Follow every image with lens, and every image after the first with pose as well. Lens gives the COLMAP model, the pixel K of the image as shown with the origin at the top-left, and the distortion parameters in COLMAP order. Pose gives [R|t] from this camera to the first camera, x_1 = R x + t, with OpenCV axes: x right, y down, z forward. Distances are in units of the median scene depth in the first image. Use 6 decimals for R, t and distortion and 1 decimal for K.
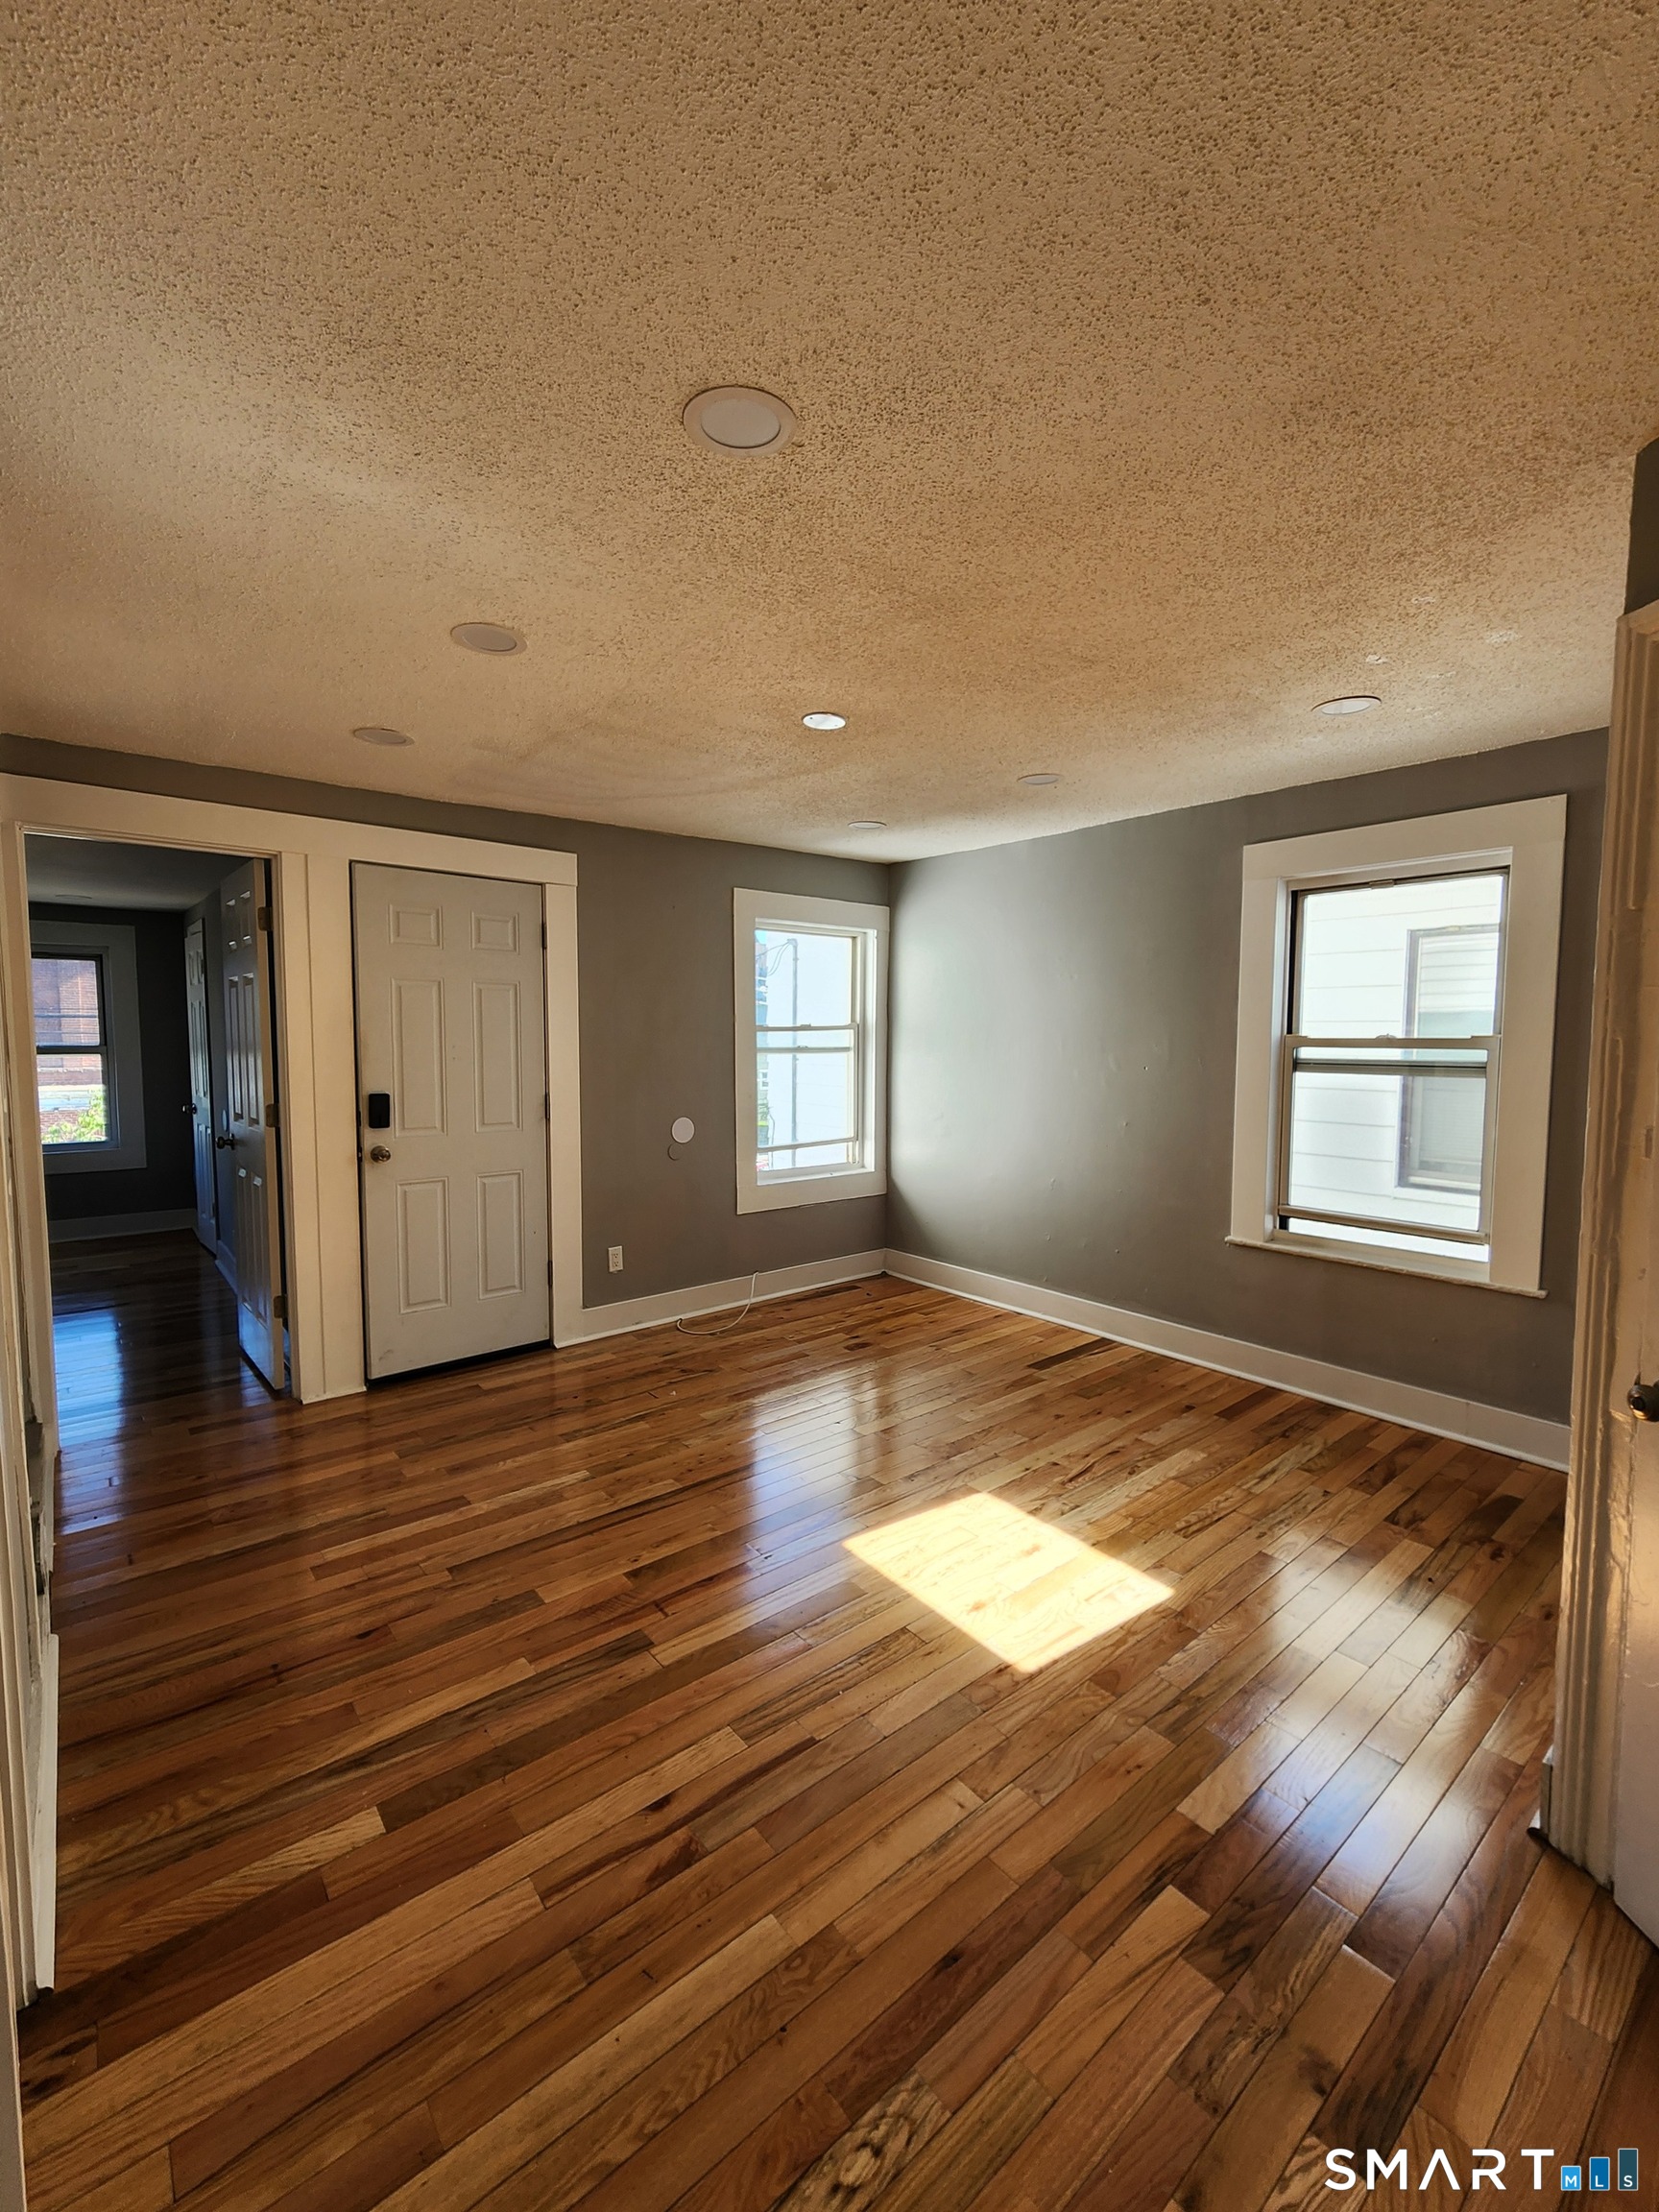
lens RADIAL K [[938.6, 0, 824.7], [0, 938.6, 1101.0], [0, 0, 1]] dist [0.000559, 0.000936]
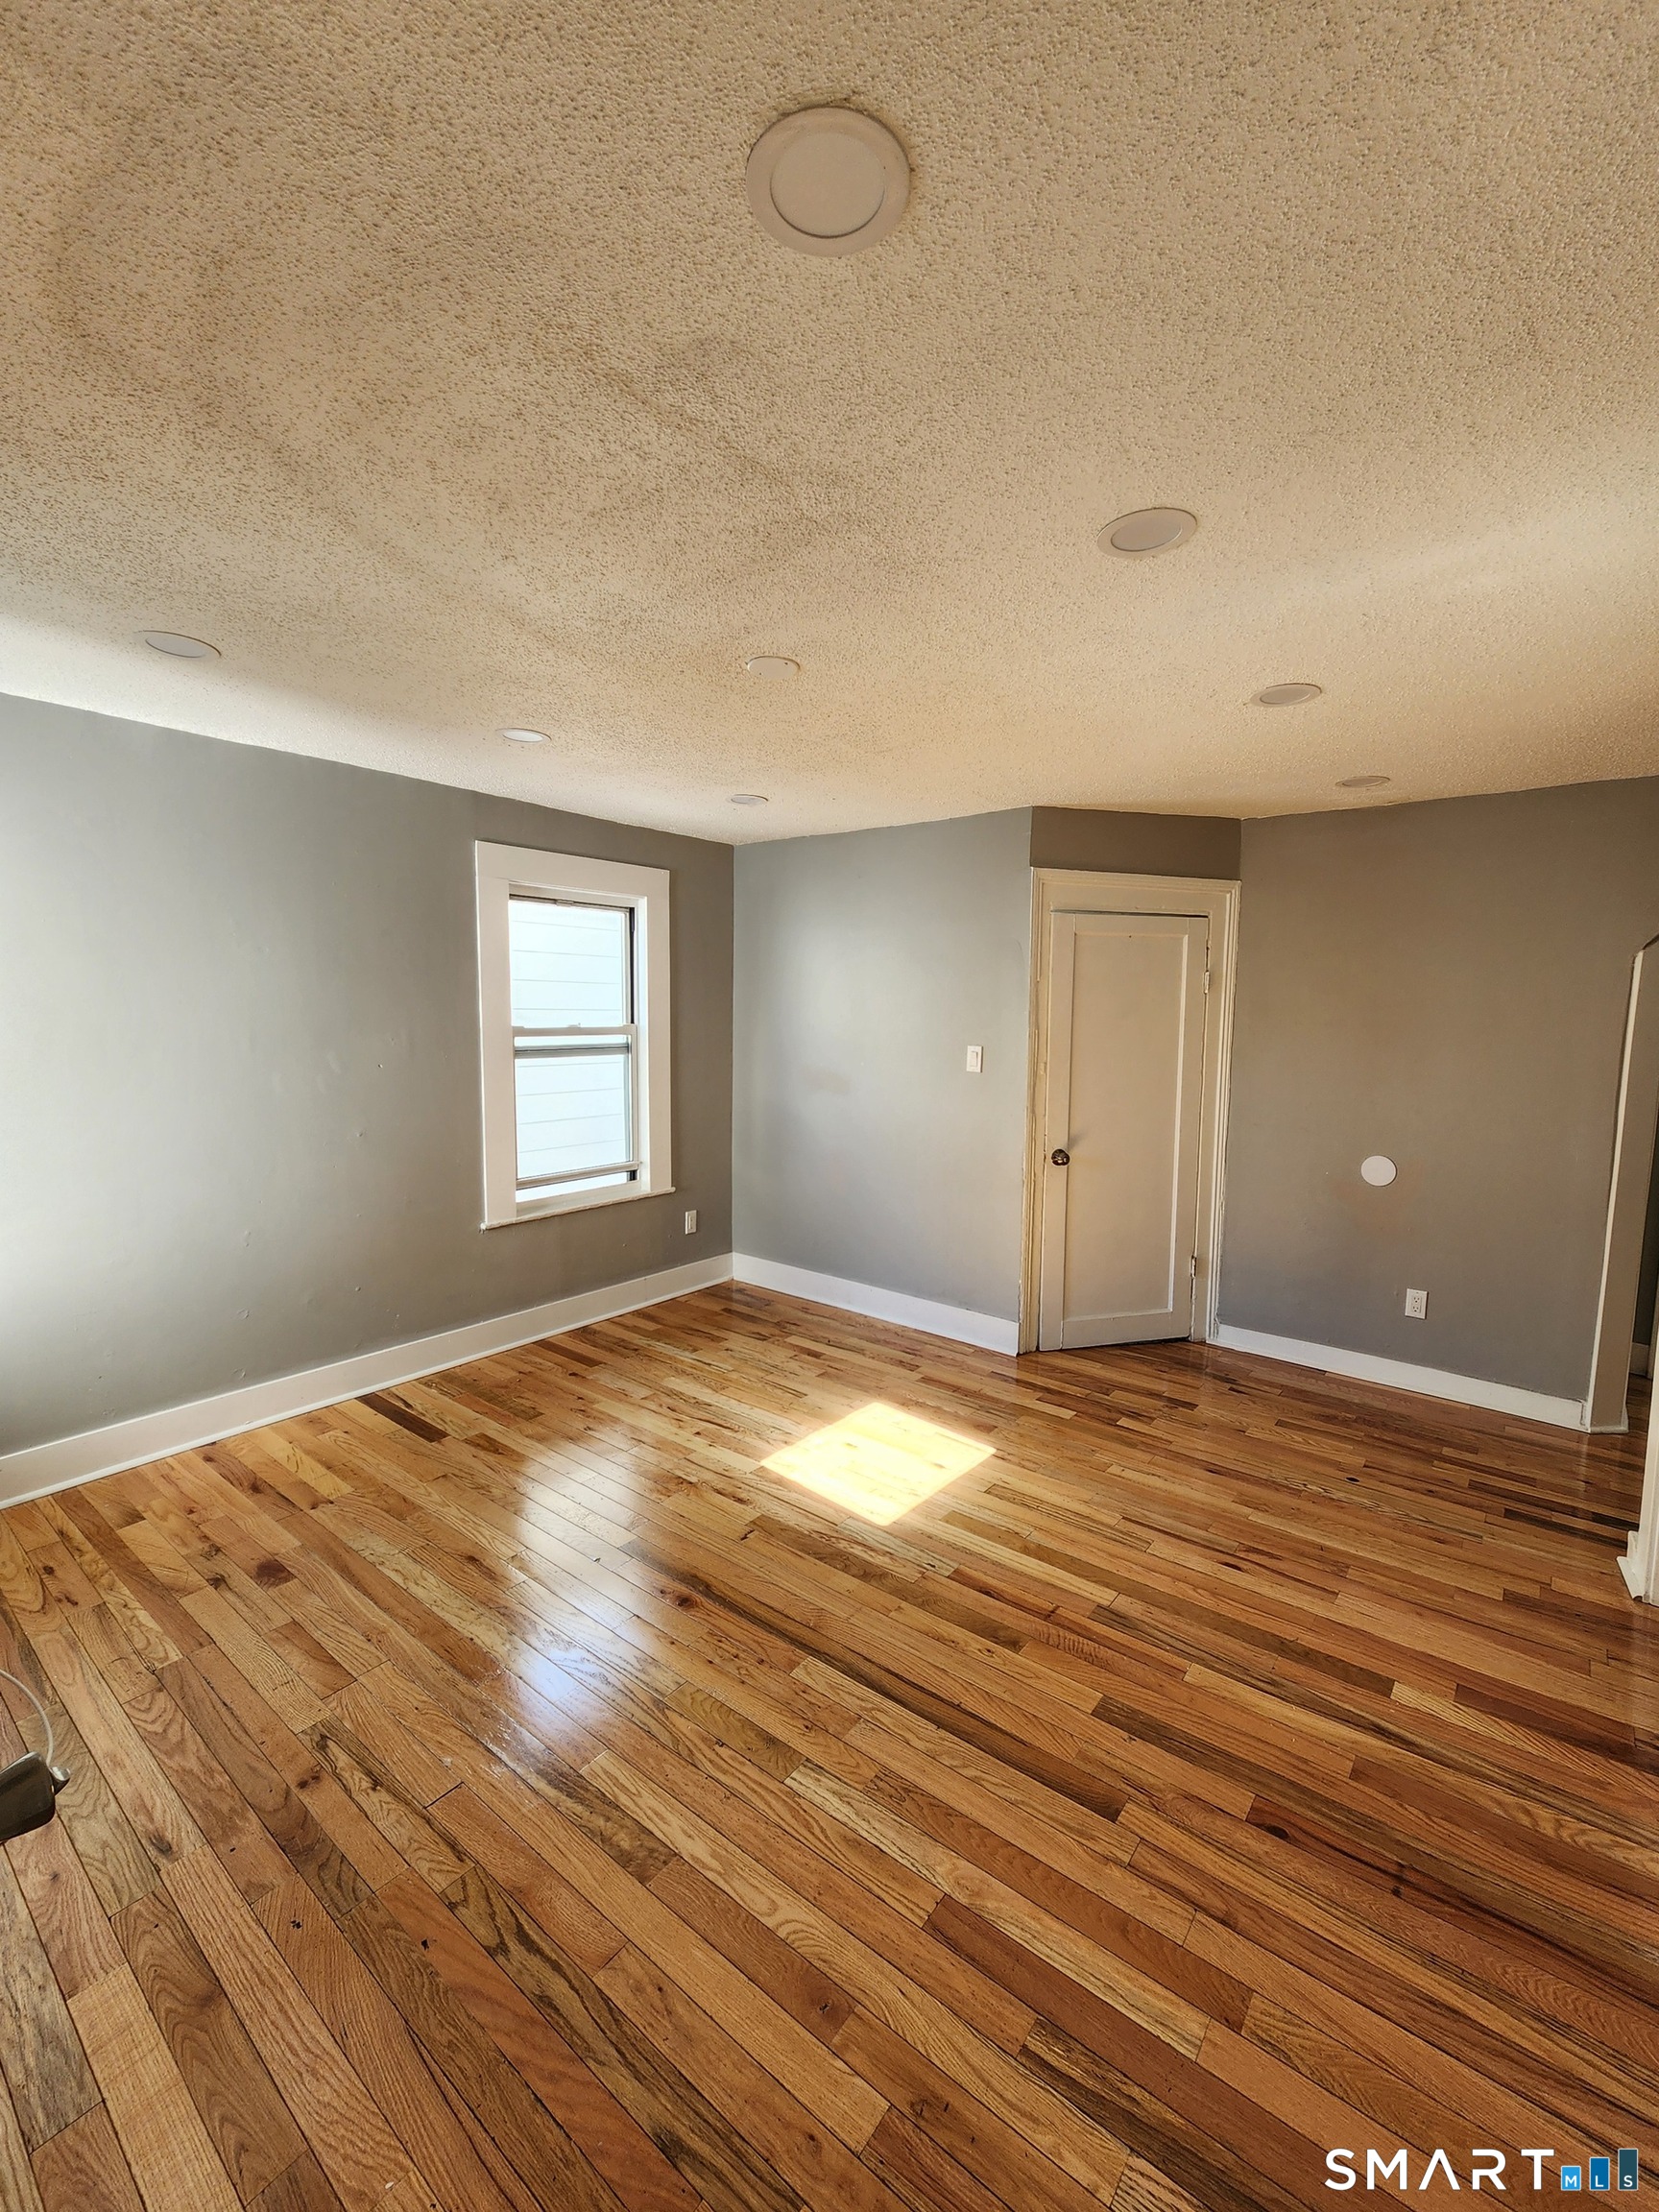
lens RADIAL K [[938.6, 0, 824.7], [0, 938.6, 1101.0], [0, 0, 1]] dist [0.000559, 0.000936]
pose [[-0.208244, -0.095487, 0.973405, -0.827409], [0.066271, 0.991558, 0.111445, -0.101407], [-0.975829, 0.087716, -0.200158, 1.096324]]
